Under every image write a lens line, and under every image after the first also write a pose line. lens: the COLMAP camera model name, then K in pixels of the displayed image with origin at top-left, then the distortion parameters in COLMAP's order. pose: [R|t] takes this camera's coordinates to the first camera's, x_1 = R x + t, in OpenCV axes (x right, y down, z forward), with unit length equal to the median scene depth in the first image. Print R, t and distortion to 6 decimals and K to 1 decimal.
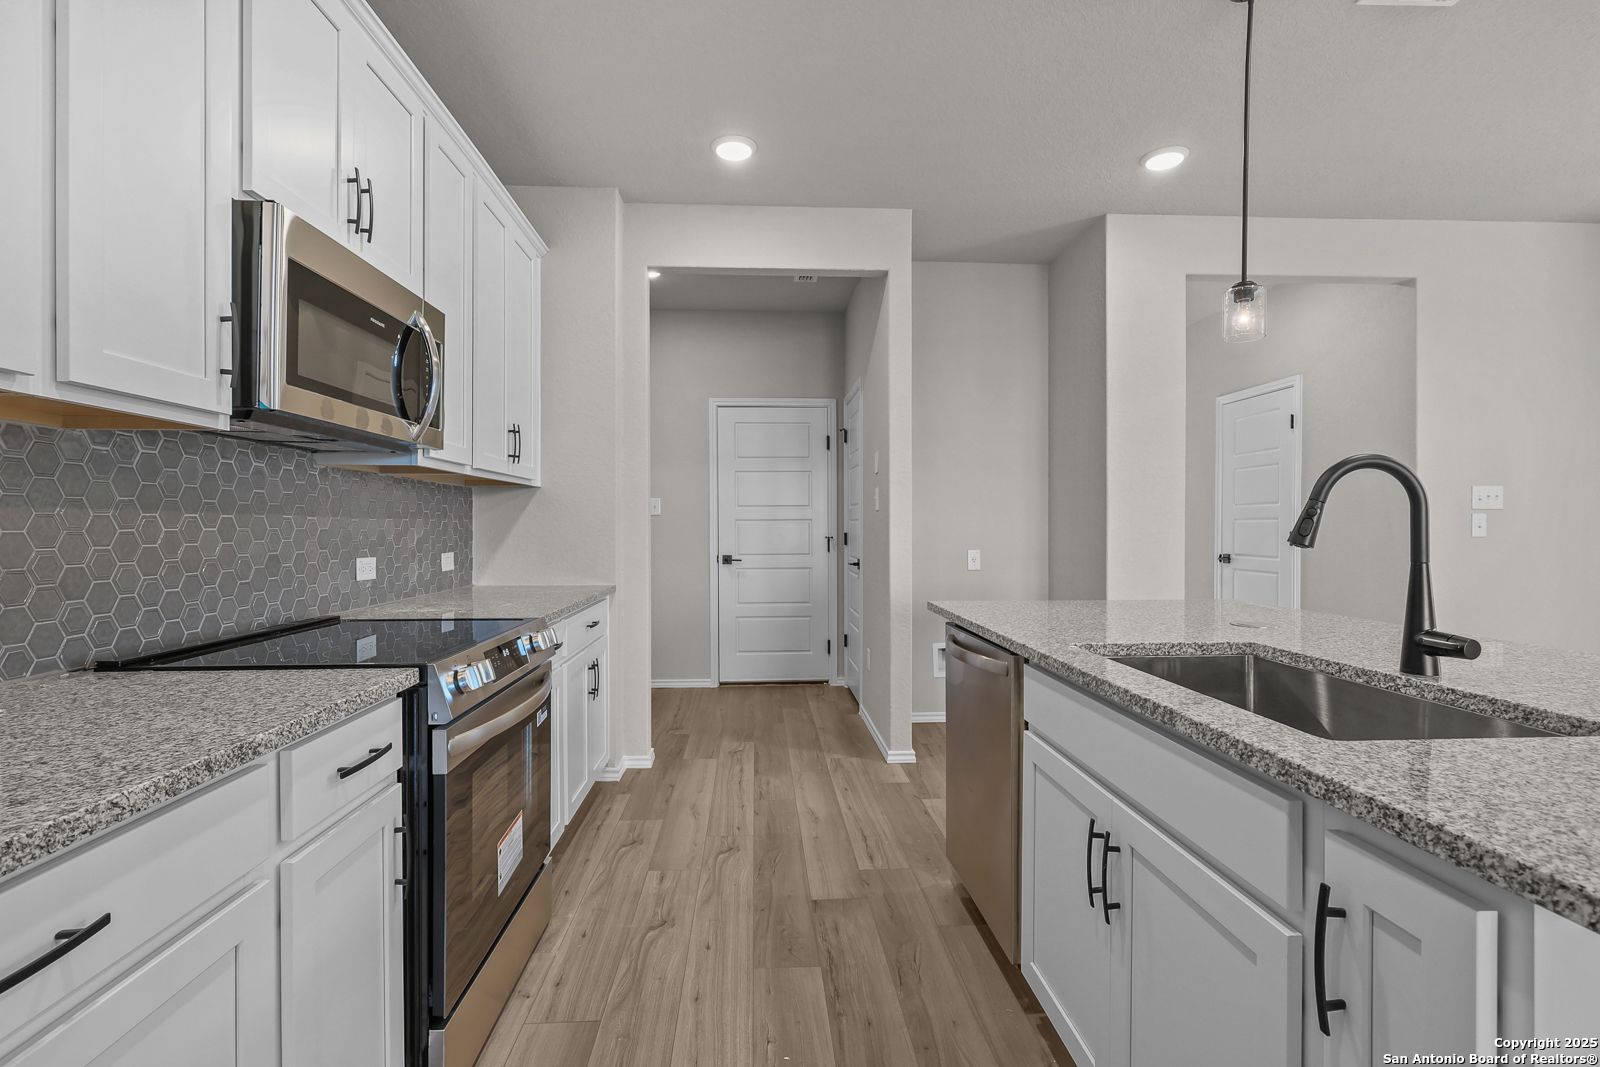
lens RADIAL K [[739.6, 0, 791.3], [0, 739.6, 517.0], [0, 0, 1]] dist [-0.000022, 0.000009]
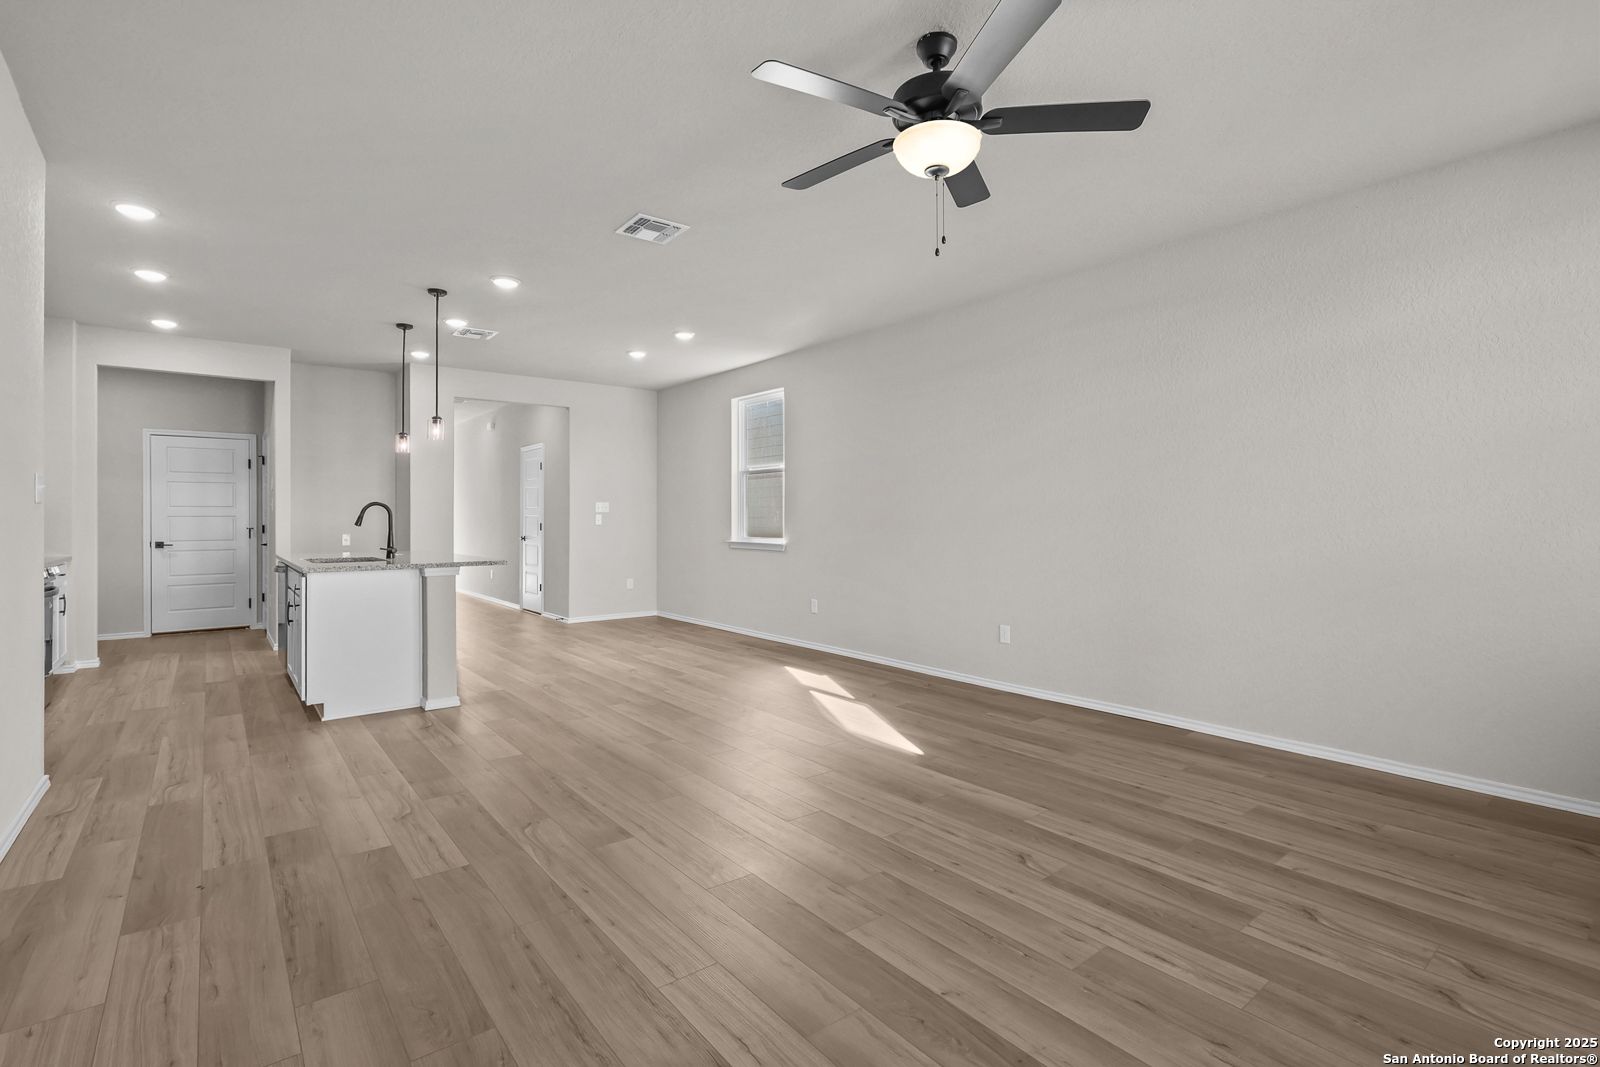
lens RADIAL K [[739.6, 0, 791.3], [0, 739.6, 517.0], [0, 0, 1]] dist [-0.000022, 0.000009]
pose [[0.813691, 0.001055, 0.581297, 0.075791], [-0.005241, 0.999971, 0.005521, -0.009493], [-0.581274, -0.007539, 0.813673, -0.869830]]
